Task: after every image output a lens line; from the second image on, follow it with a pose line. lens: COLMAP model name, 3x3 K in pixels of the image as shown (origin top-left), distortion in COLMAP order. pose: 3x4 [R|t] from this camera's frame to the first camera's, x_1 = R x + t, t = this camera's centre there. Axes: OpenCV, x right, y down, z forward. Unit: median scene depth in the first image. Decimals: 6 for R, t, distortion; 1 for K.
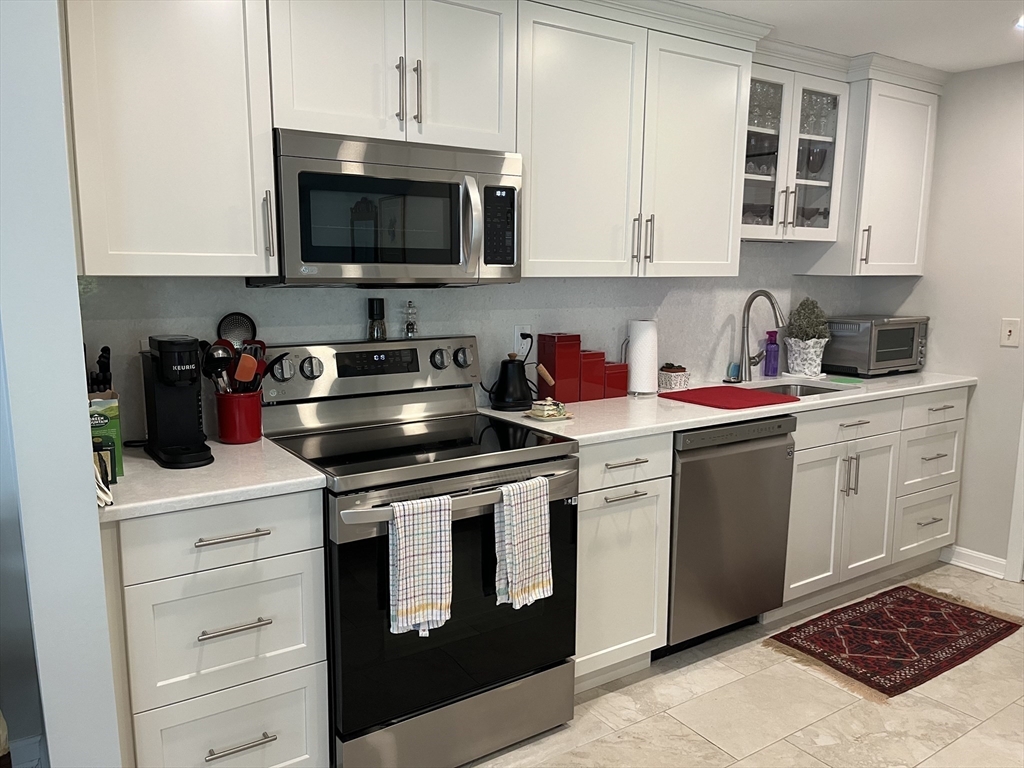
lens RADIAL K [[789.4, 0, 509.9], [0, 789.4, 386.2], [0, 0, 1]] dist [-0.040245, -0.005887]
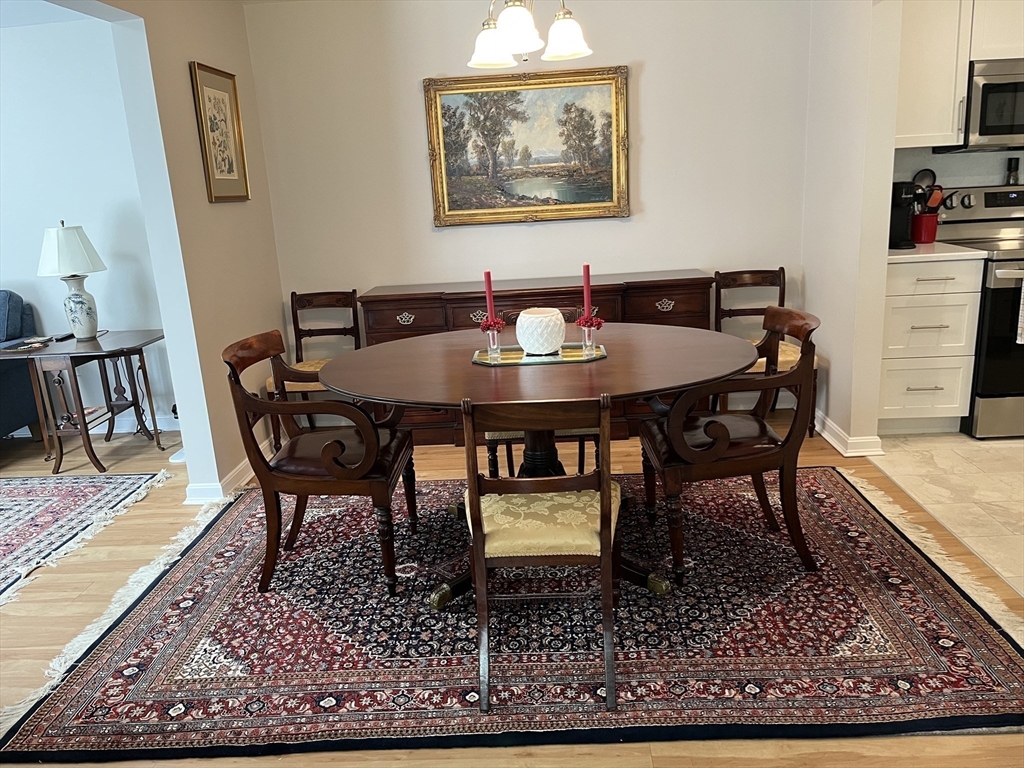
lens RADIAL K [[789.4, 0, 514.3], [0, 789.4, 385.8], [0, 0, 1]] dist [-0.040245, -0.005887]
pose [[0.802710, 0.103452, -0.587329, -0.019865], [-0.026314, 0.990024, 0.138419, 0.186971], [0.595789, -0.095655, 0.797424, -1.074130]]
